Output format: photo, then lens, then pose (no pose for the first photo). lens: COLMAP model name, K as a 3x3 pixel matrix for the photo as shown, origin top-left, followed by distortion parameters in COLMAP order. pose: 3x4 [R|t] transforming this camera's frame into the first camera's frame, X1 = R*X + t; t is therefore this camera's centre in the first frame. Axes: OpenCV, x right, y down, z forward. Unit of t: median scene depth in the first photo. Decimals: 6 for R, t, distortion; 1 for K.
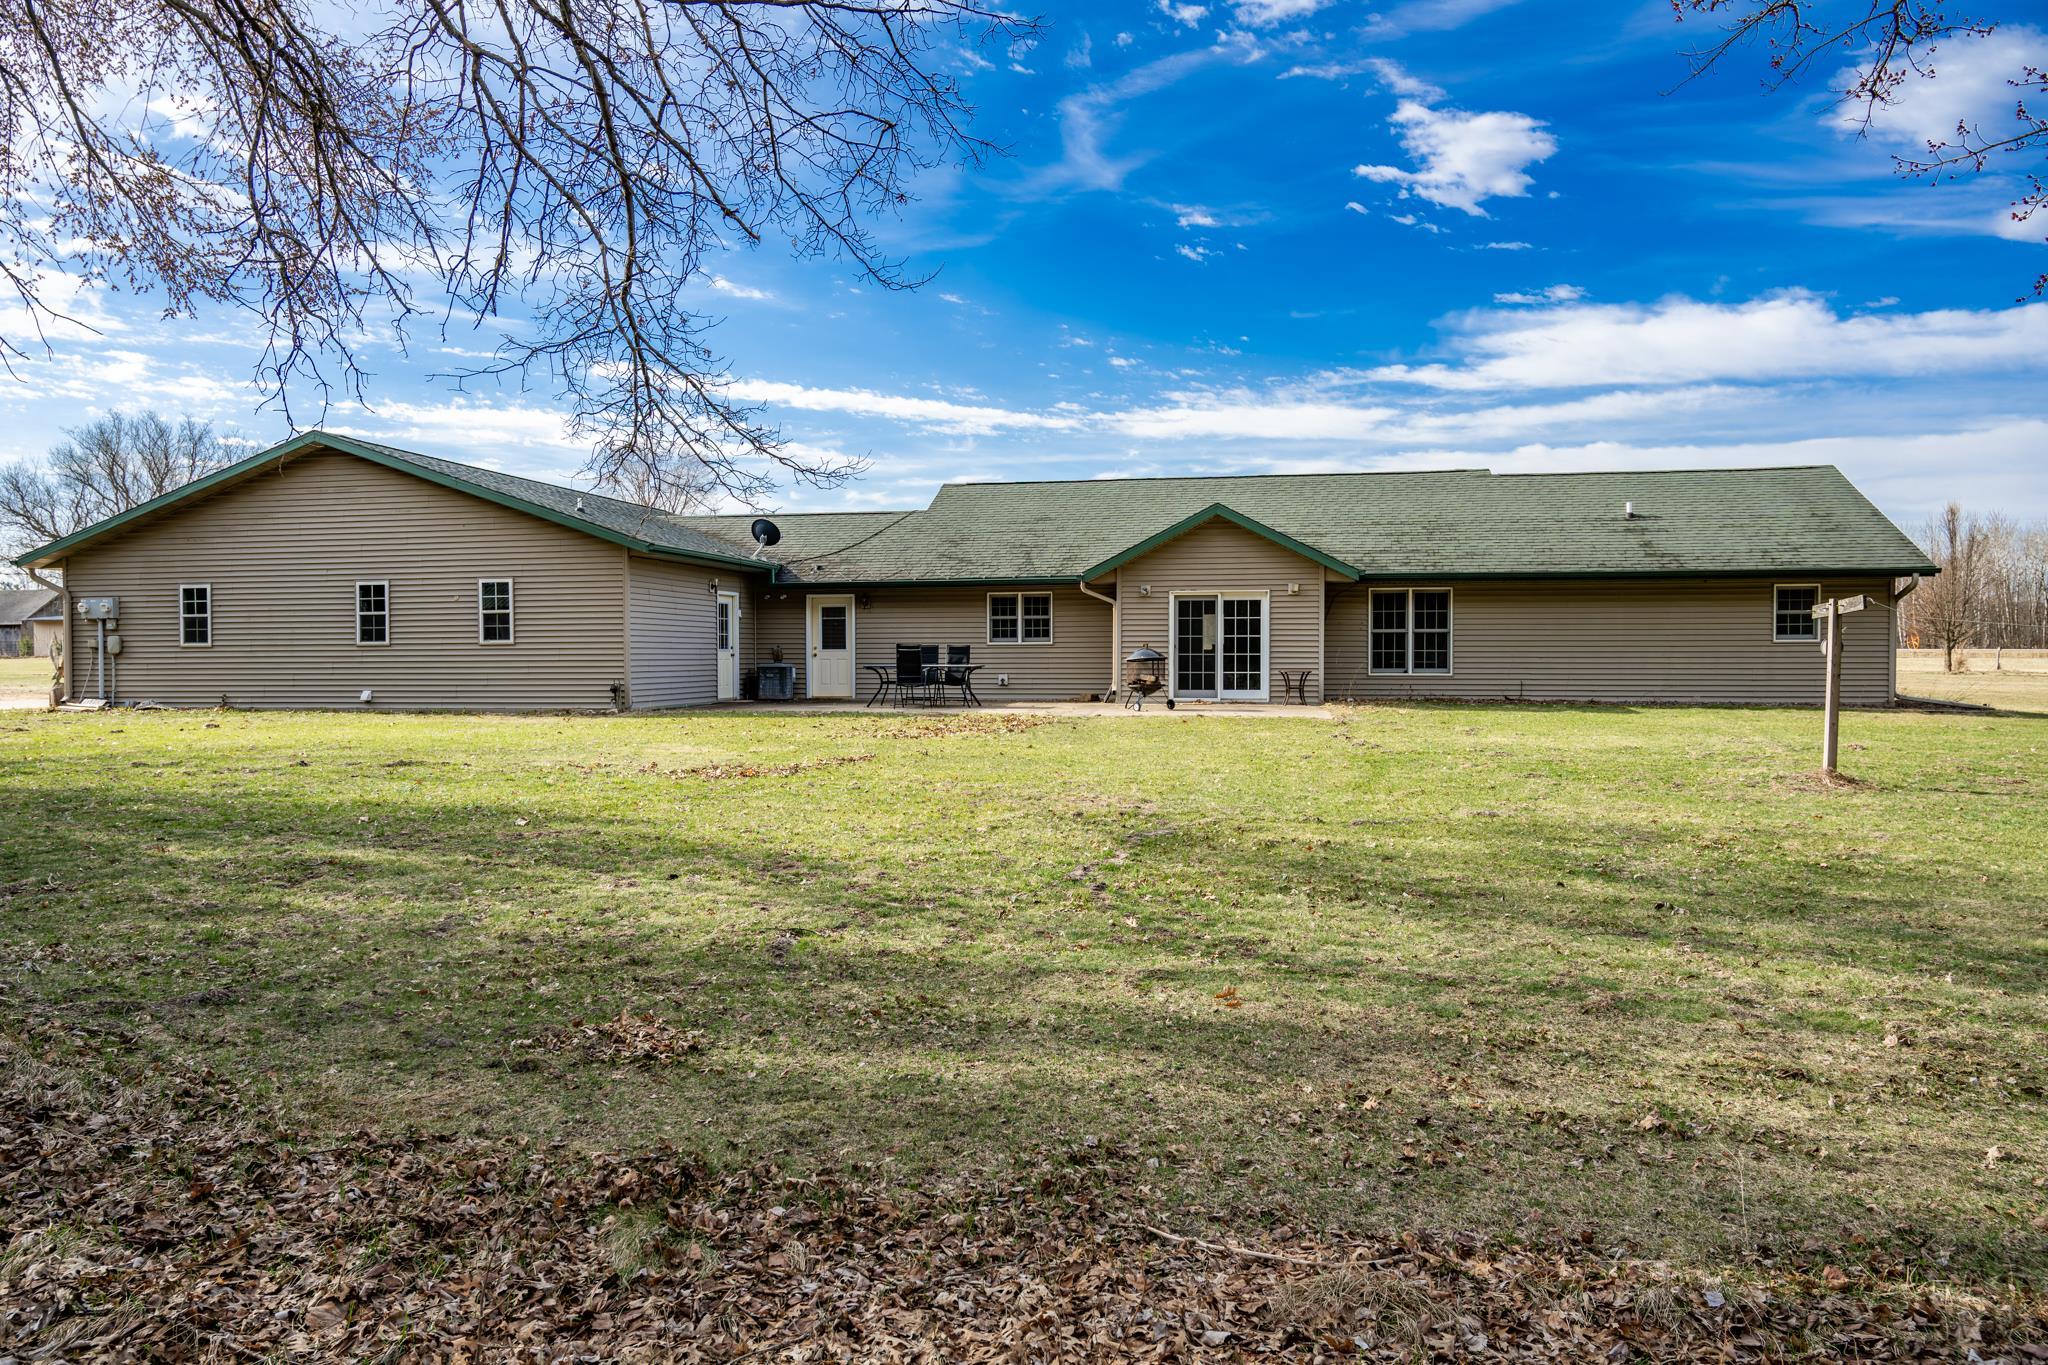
lens RADIAL K [[1367.9, 0, 1024.7], [0, 1367.9, 679.7], [0, 0, 1]] dist [-0.009750, 0.006430]
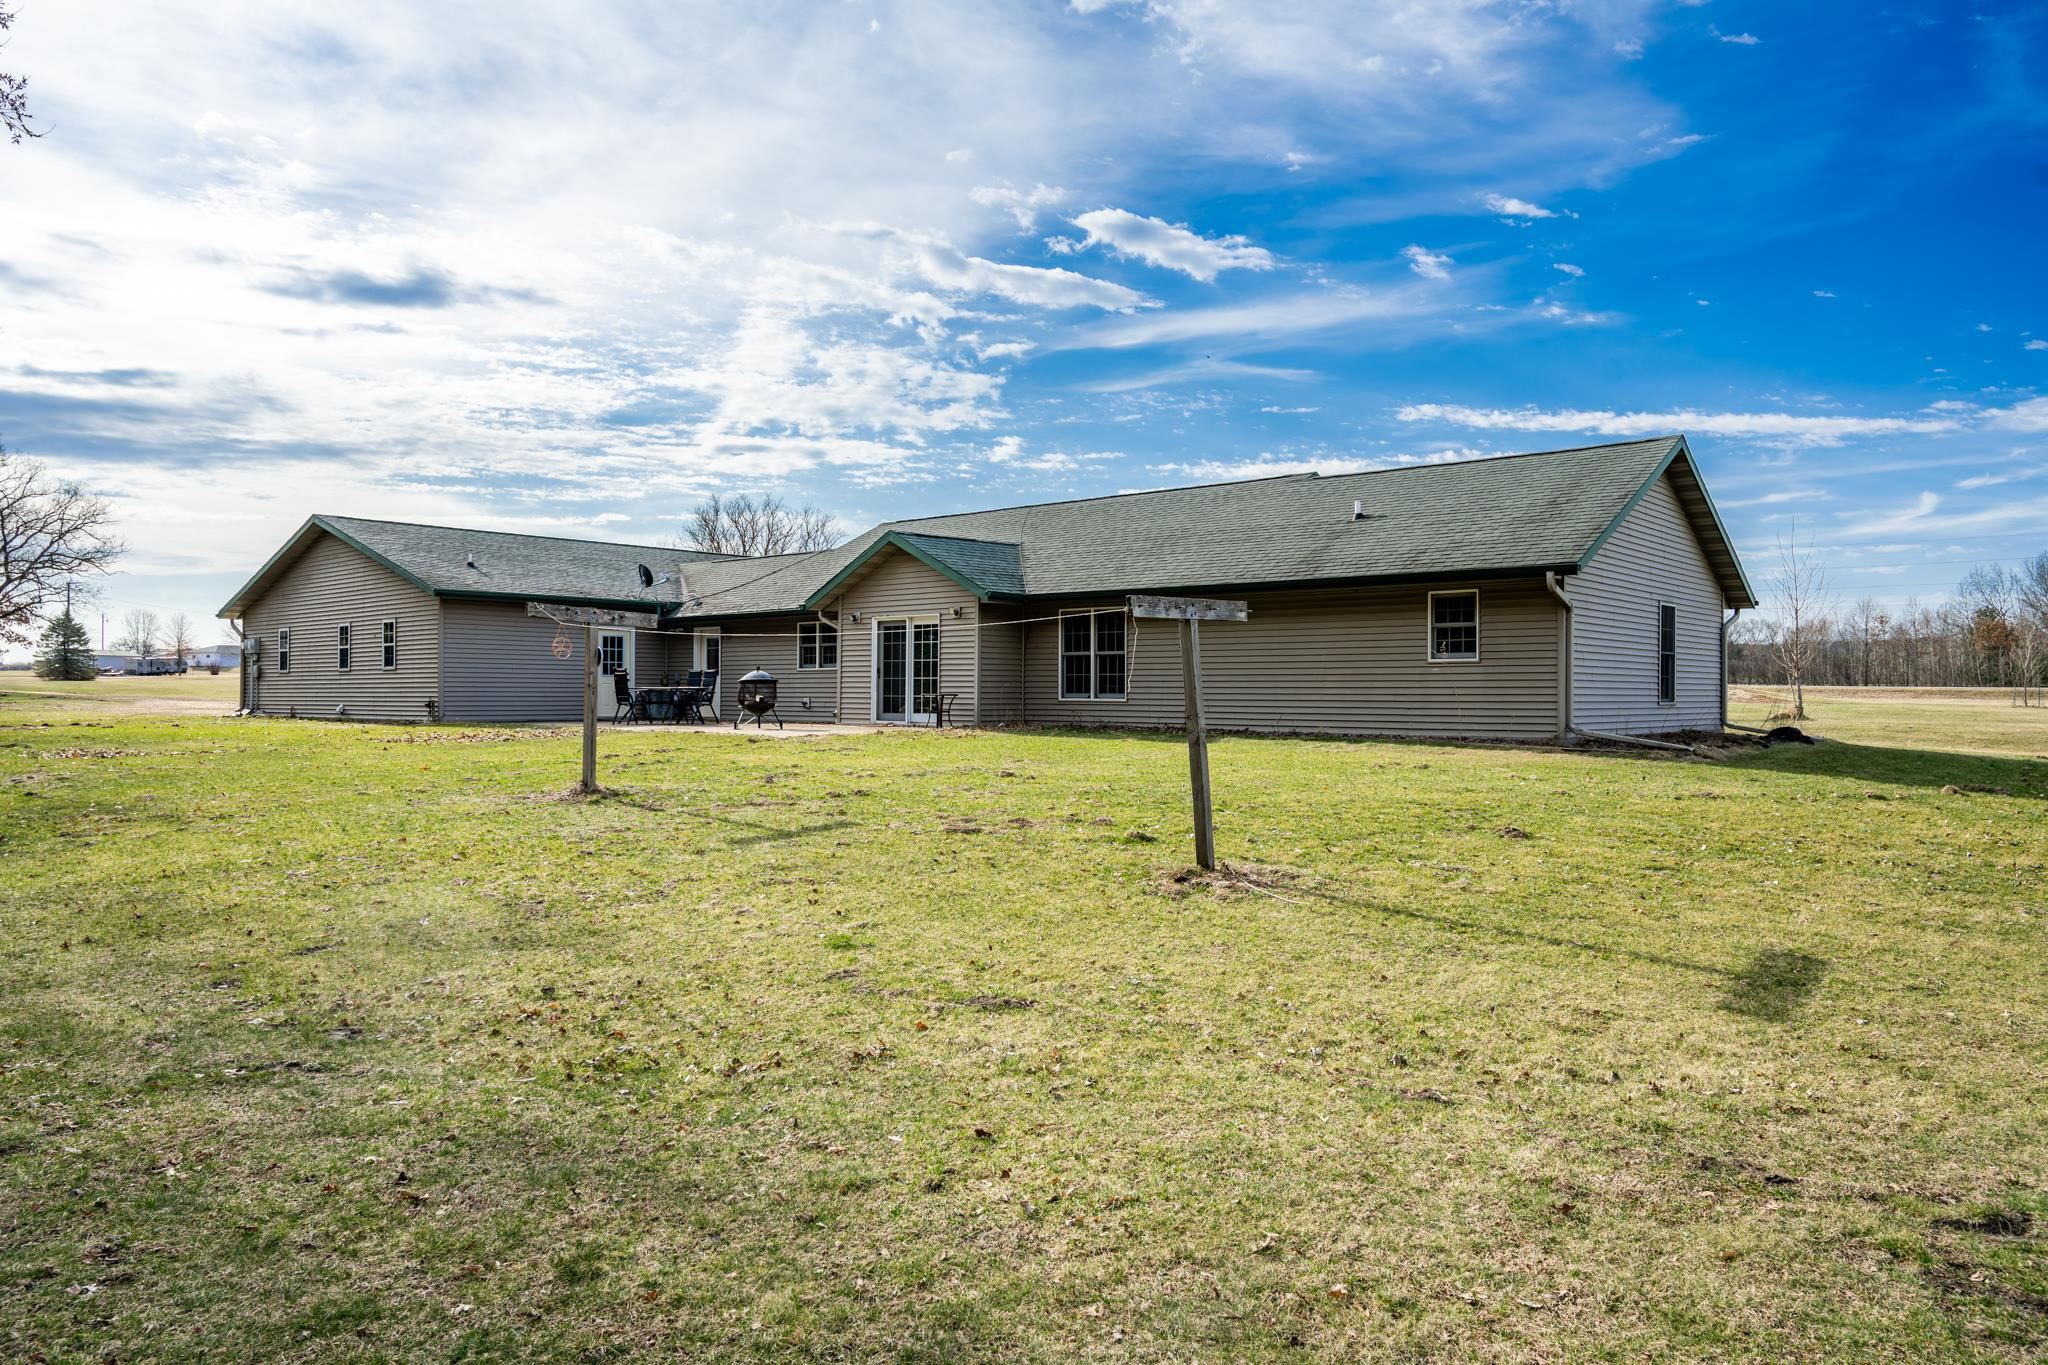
lens RADIAL K [[1367.9, 0, 1020.6], [0, 1367.9, 687.4], [0, 0, 1]] dist [-0.009750, 0.006430]
pose [[0.860276, 0.002520, -0.509822, 0.730306], [-0.015666, 0.999646, -0.021492, 0.008701], [0.509587, 0.026476, 0.860012, 0.166084]]
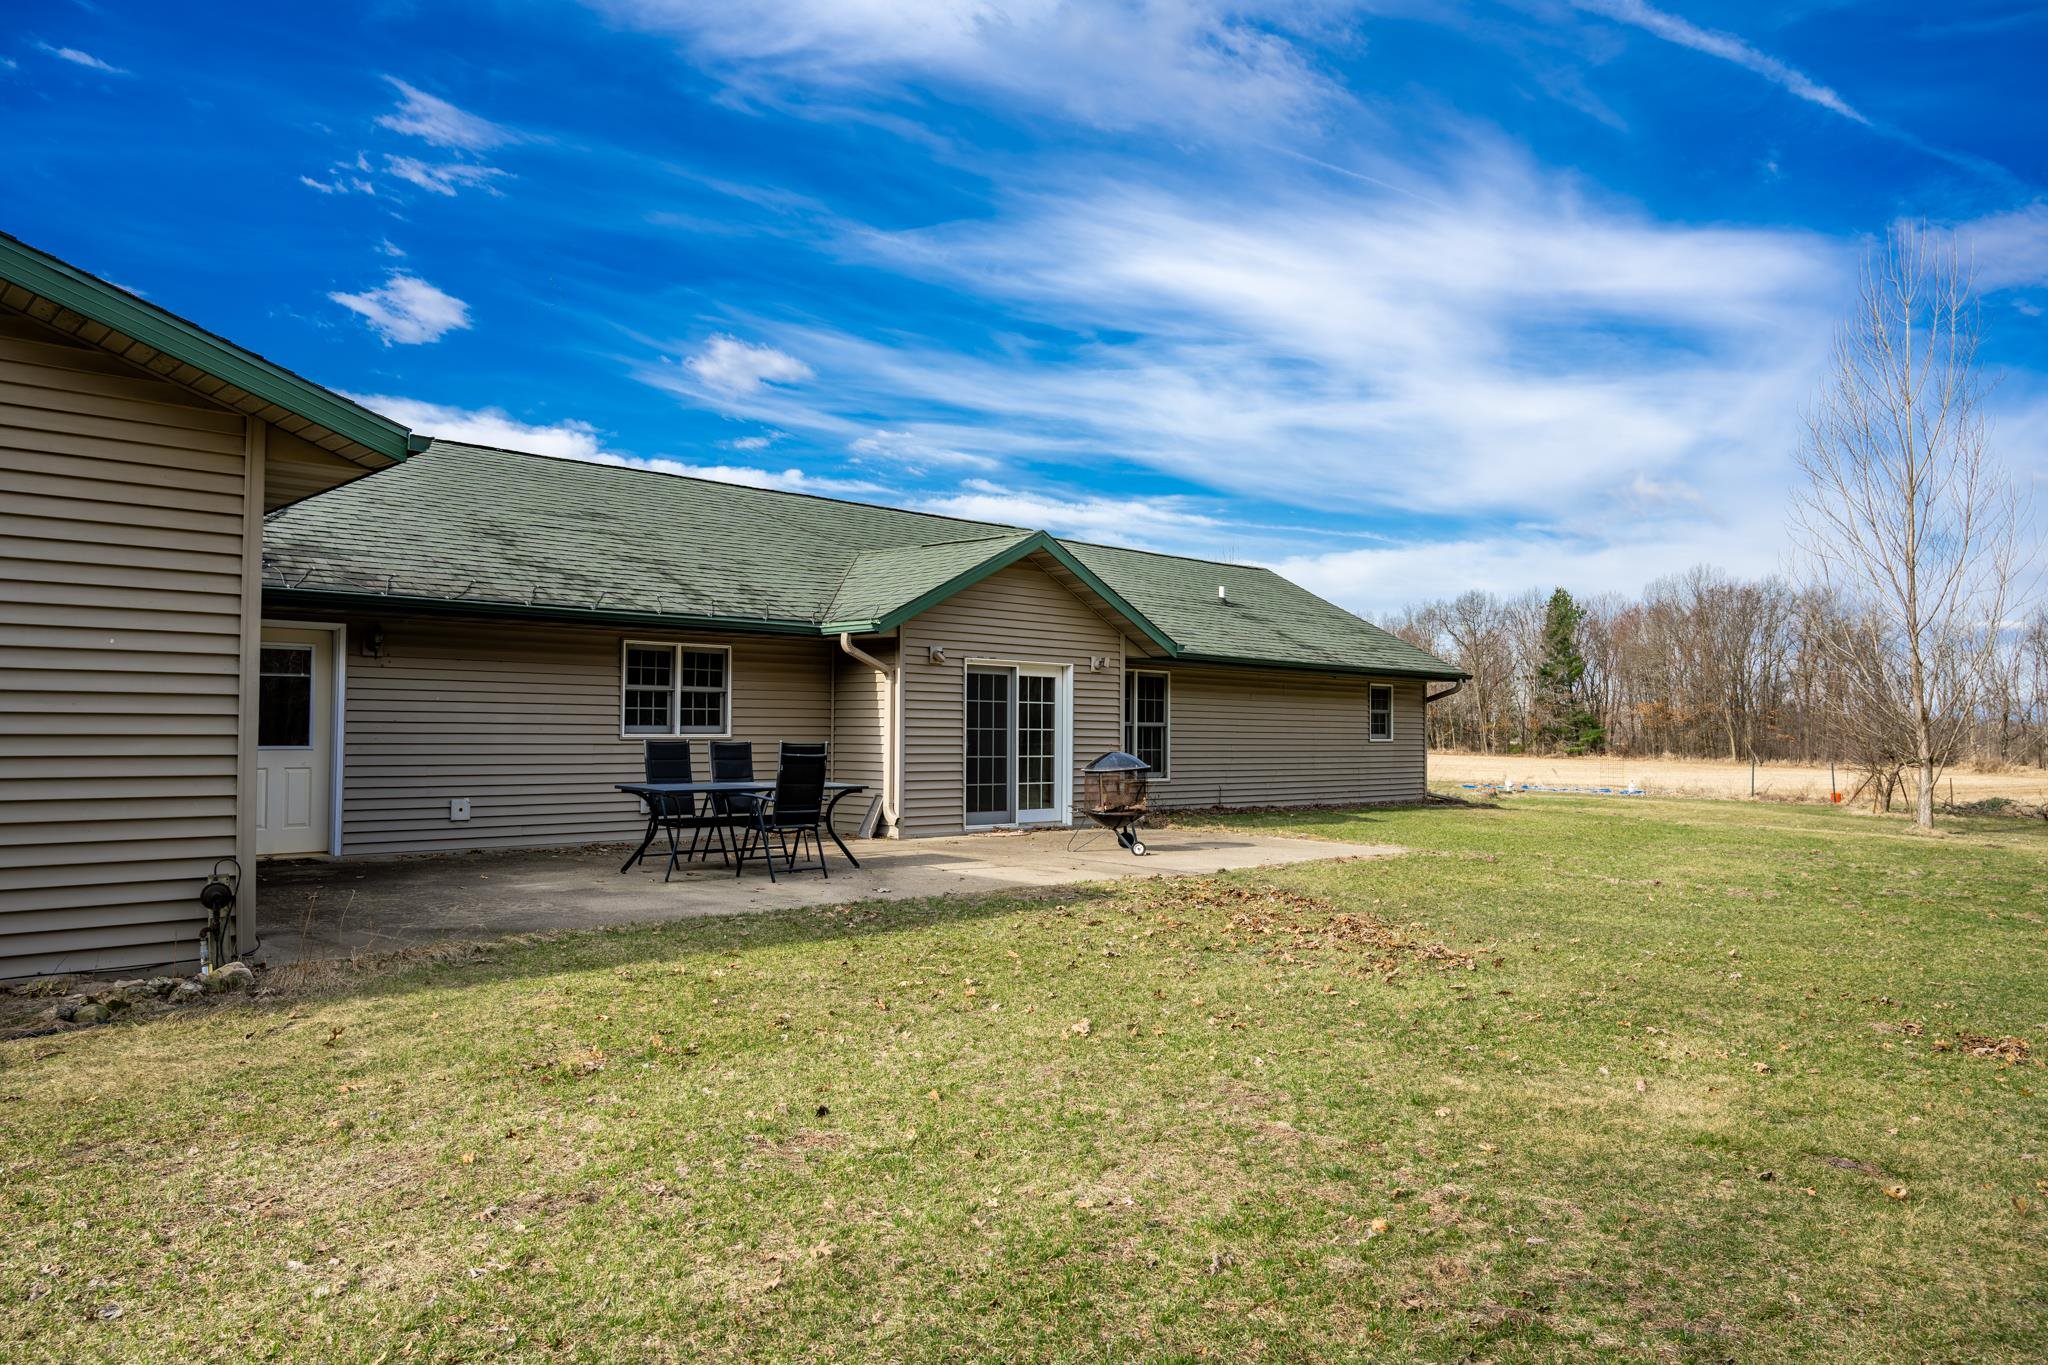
lens RADIAL K [[1367.9, 0, 1026.7], [0, 1367.9, 682.1], [0, 0, 1]] dist [-0.009750, 0.006430]
pose [[0.575699, 0.039583, 0.816703, -0.395626], [0.010494, 0.998388, -0.055785, -0.017386], [-0.817594, 0.040686, 0.574356, 0.610852]]
